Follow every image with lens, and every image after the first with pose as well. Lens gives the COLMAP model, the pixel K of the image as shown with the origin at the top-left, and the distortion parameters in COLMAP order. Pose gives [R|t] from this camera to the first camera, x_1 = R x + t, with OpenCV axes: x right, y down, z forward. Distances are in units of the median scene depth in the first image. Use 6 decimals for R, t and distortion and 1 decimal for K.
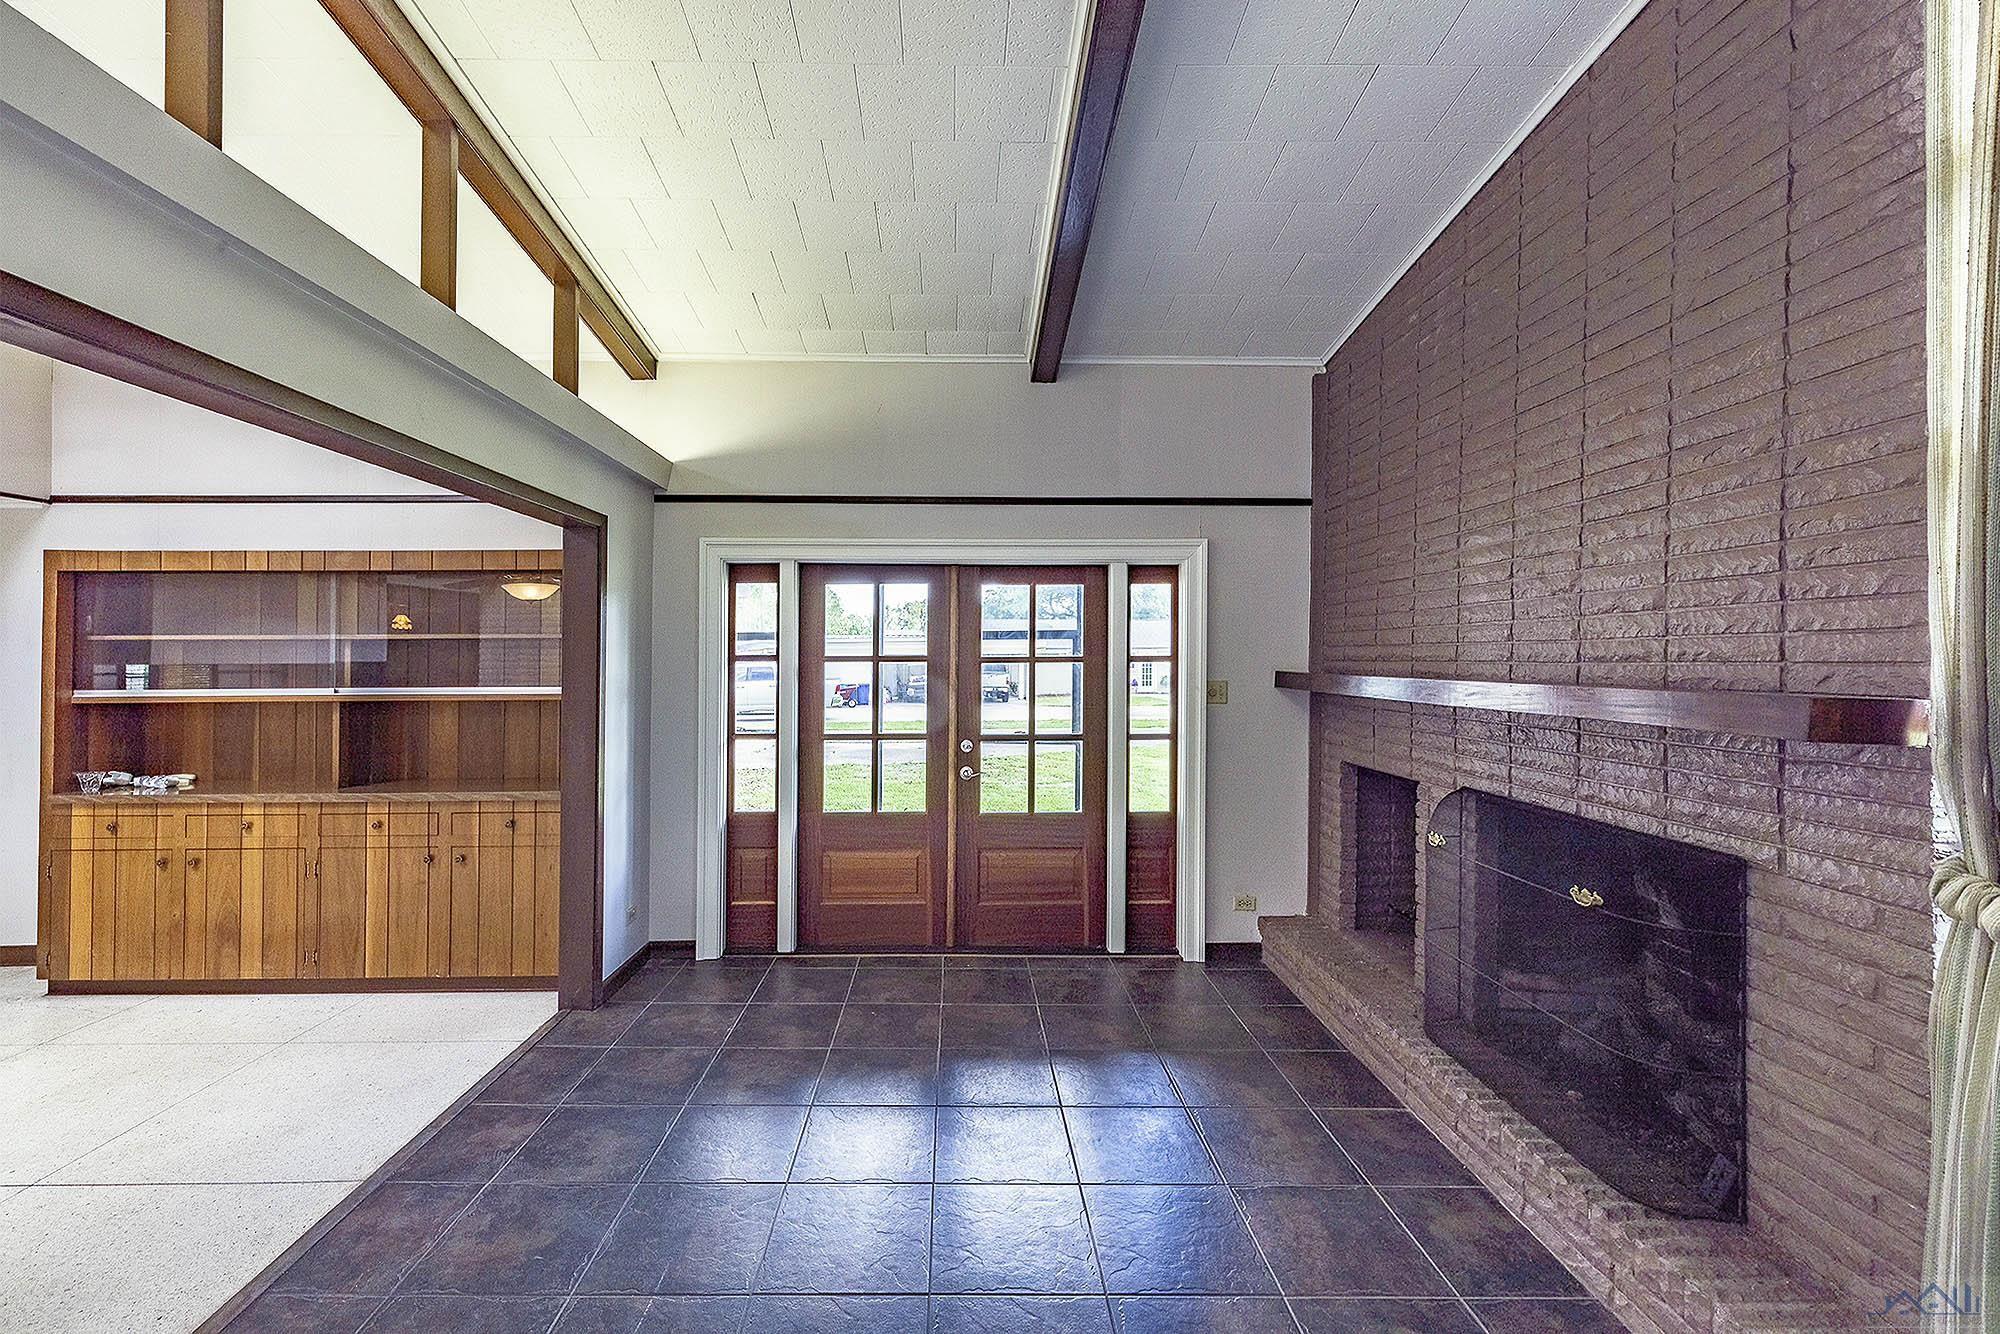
lens RADIAL K [[835.1, 0, 970.4], [0, 835.1, 658.1], [0, 0, 1]] dist [0.000885, 0.000288]
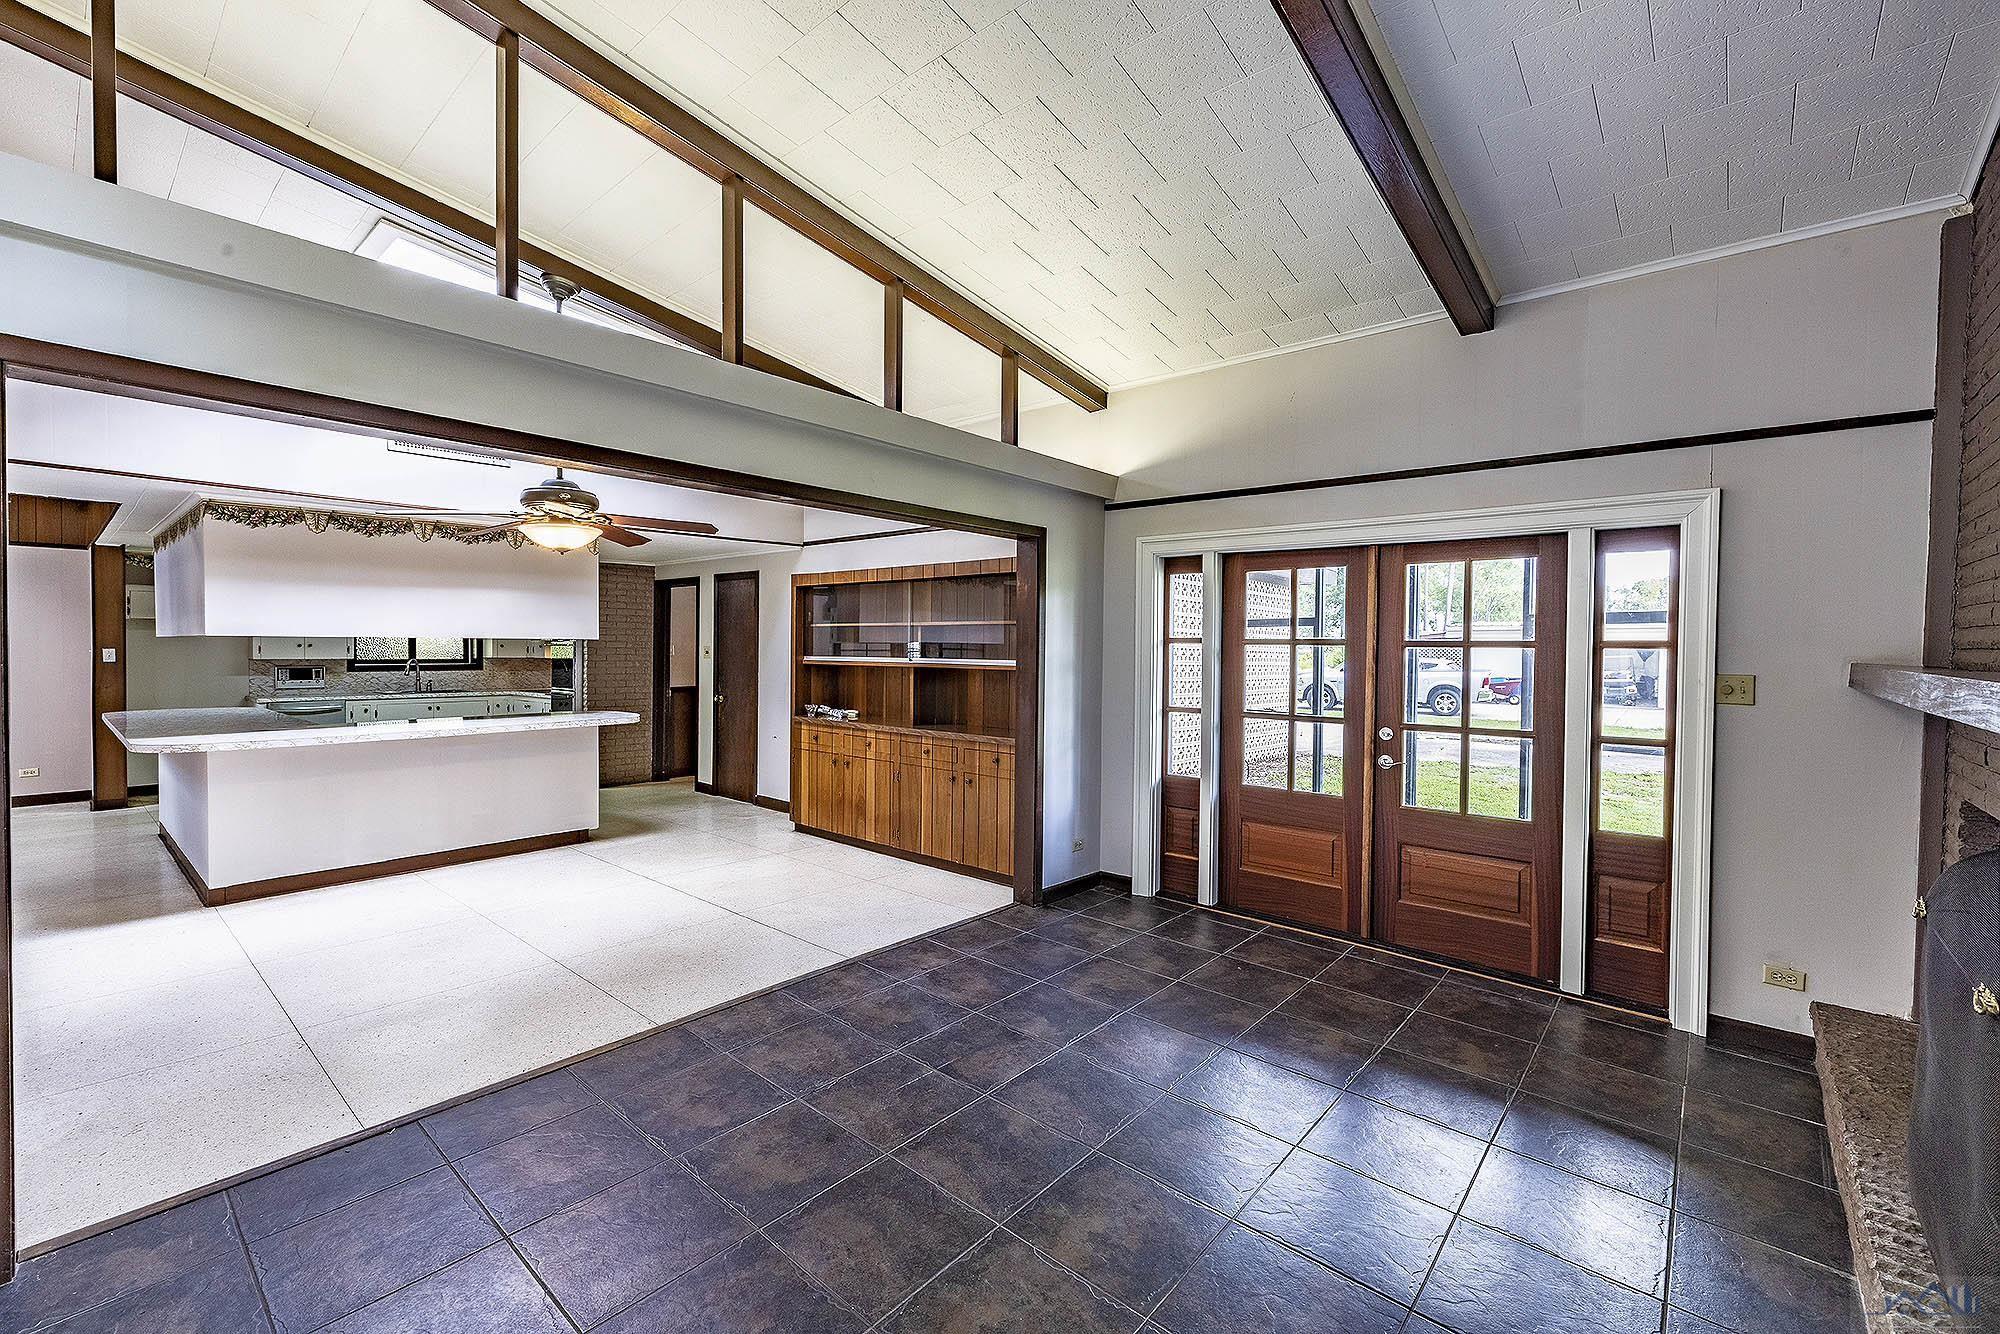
lens RADIAL K [[823.7, 0, 997.9], [0, 823.7, 663.6], [0, 0, 1]] dist [0.001671, 0.000166]
pose [[0.750561, 0.024988, -0.660329, 0.313703], [-0.010128, 0.999602, 0.026315, 0.004855], [0.660724, -0.013063, 0.750515, -0.002401]]
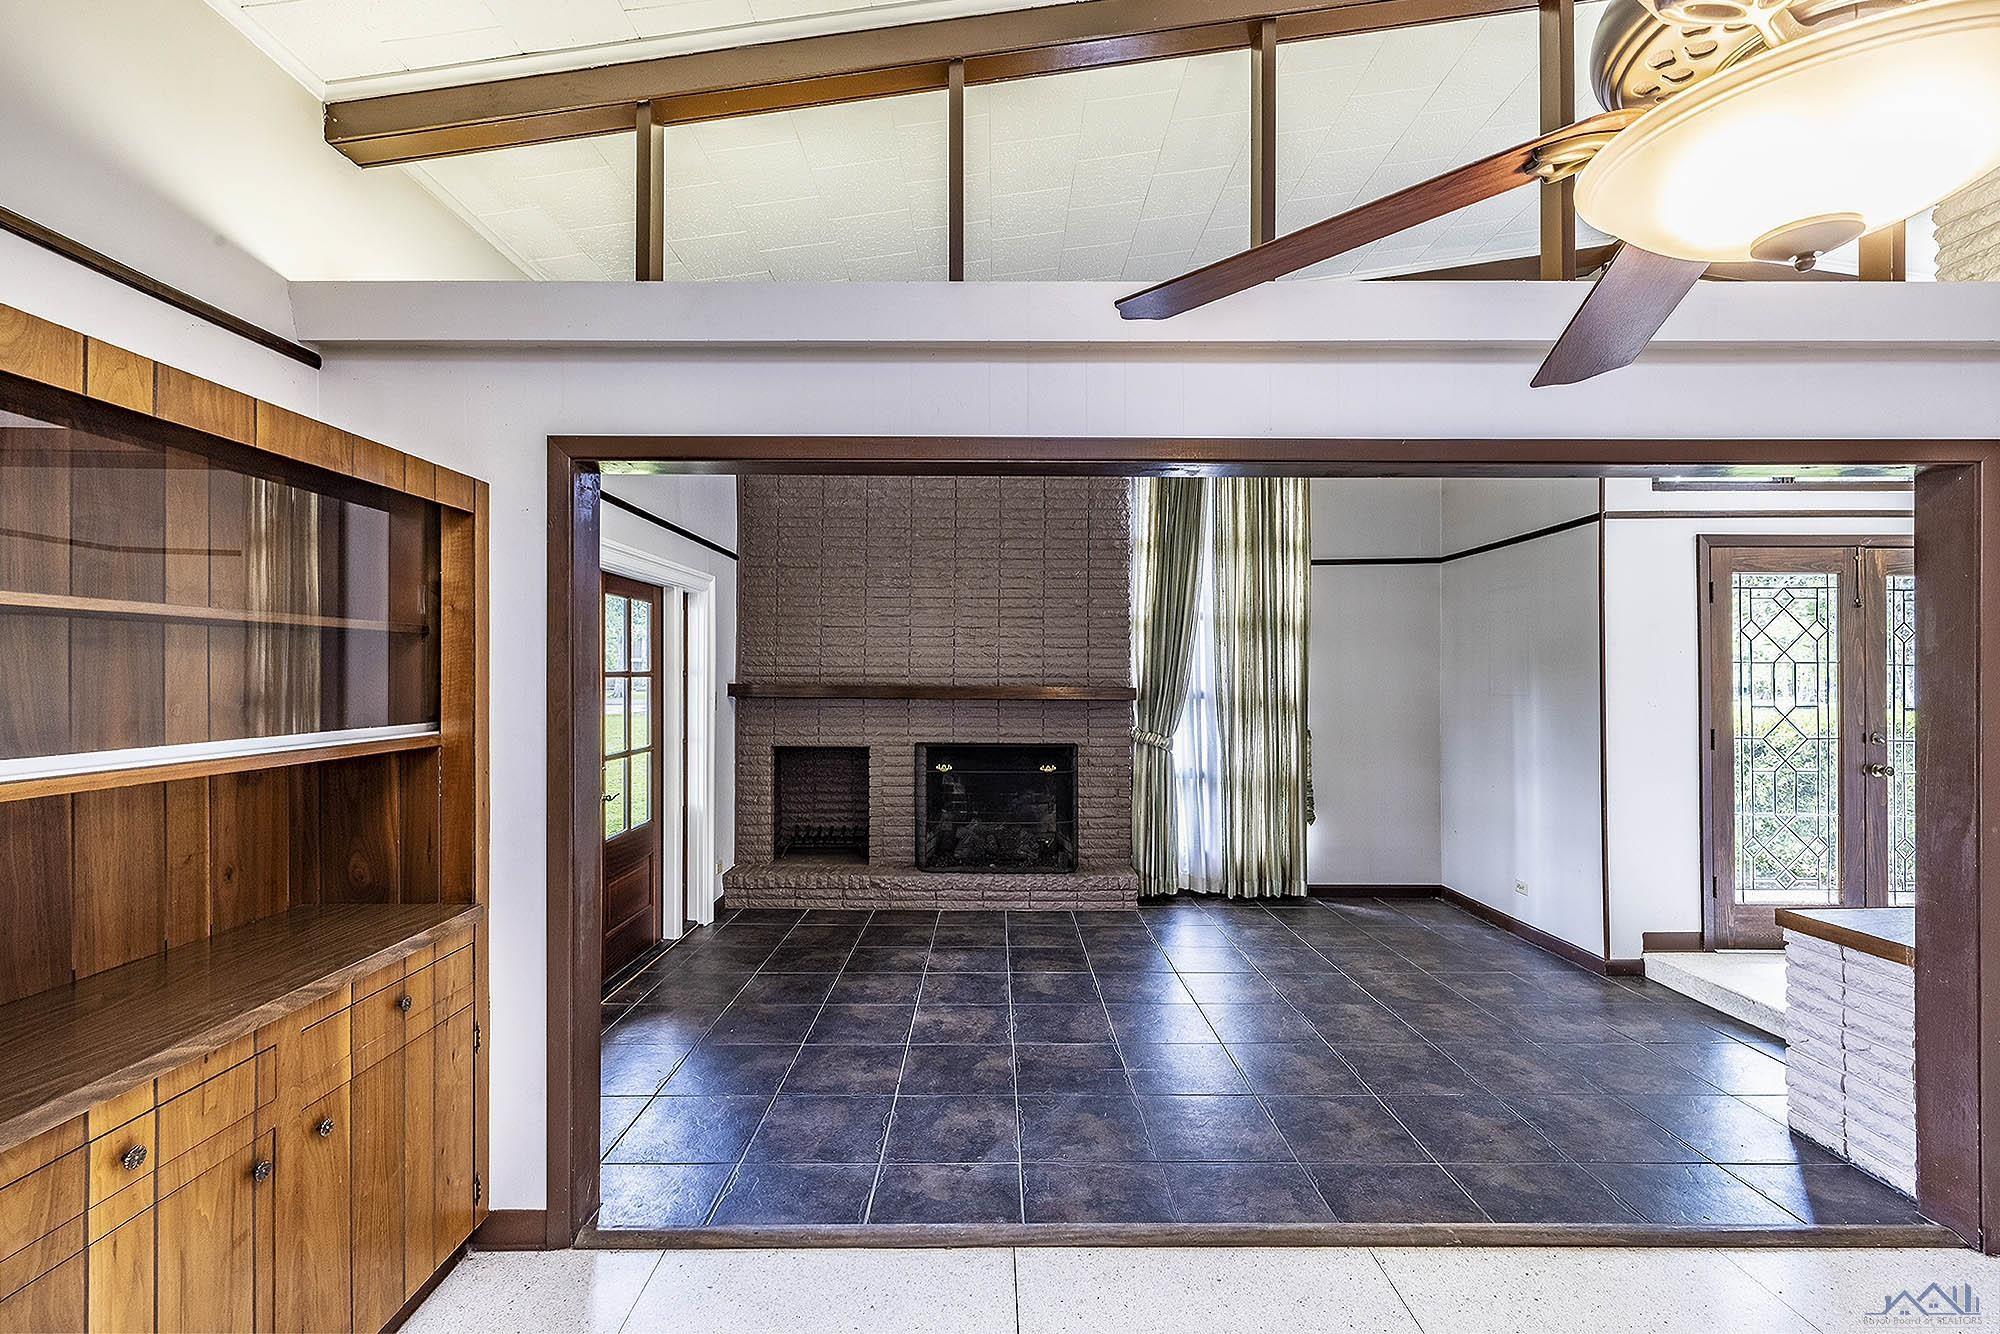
lens RADIAL K [[845.0, 0, 993.9], [0, 845.0, 667.1], [0, 0, 1]] dist [0.000891, 0.000349]
pose [[0.012933, 0.010367, 0.999863, -0.983491], [-0.006362, 0.999927, -0.010285, 0.001723], [-0.999896, -0.006228, 0.012998, 0.603515]]
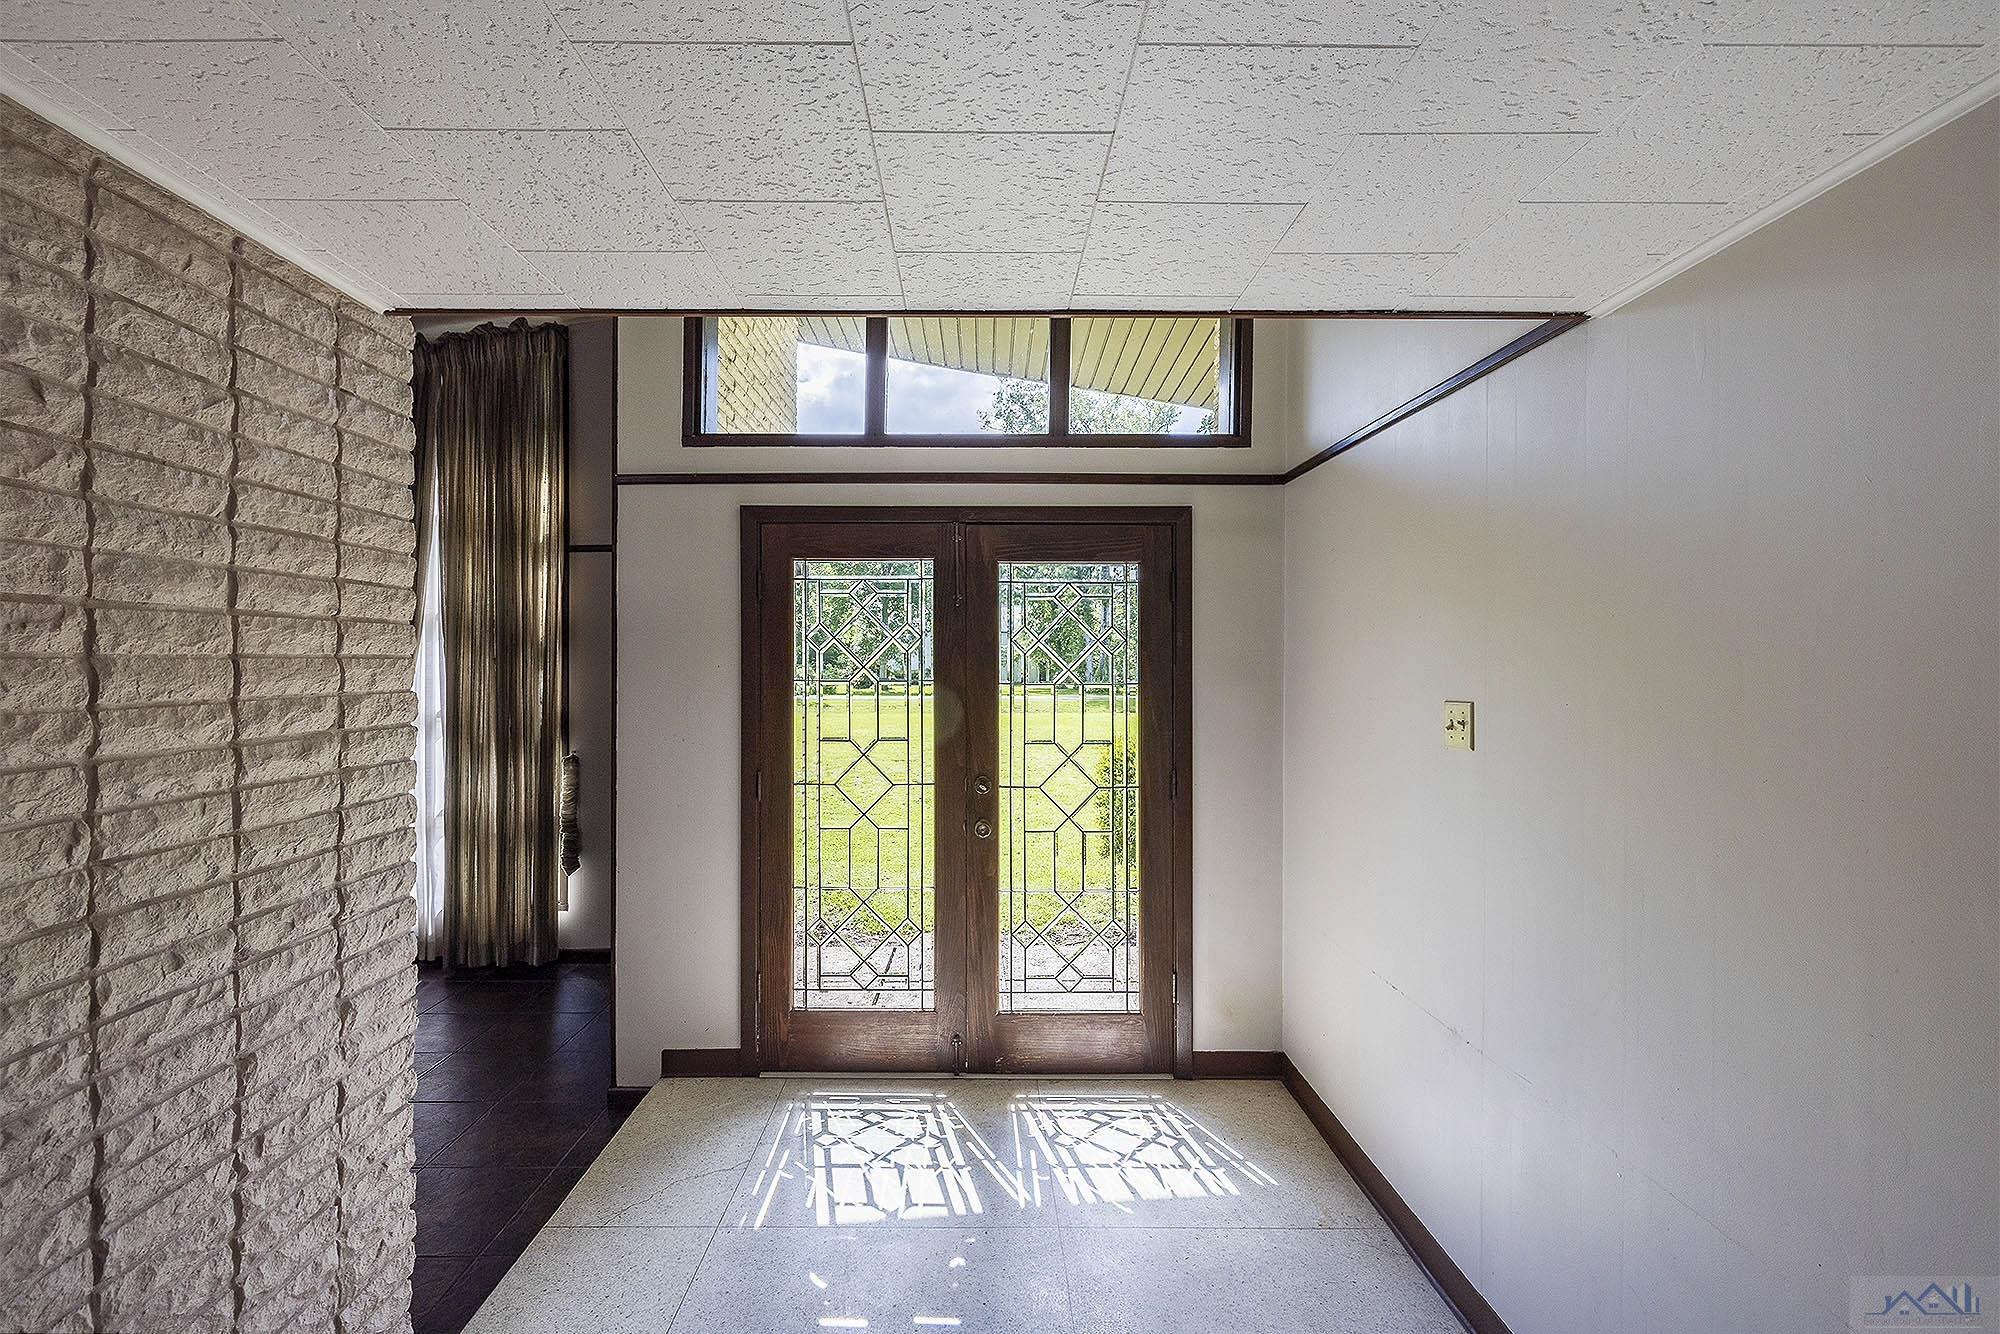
lens RADIAL K [[775.3, 0, 1000.0], [0, 775.3, 667.0], [0, 0, 1]] dist [0.000267, 0.000040]
pose [[0.006515, 0.014634, 0.999872, -0.631590], [0.000587, 0.999893, -0.014639, -0.022573], [-0.999979, 0.000683, 0.006506, -0.494502]]
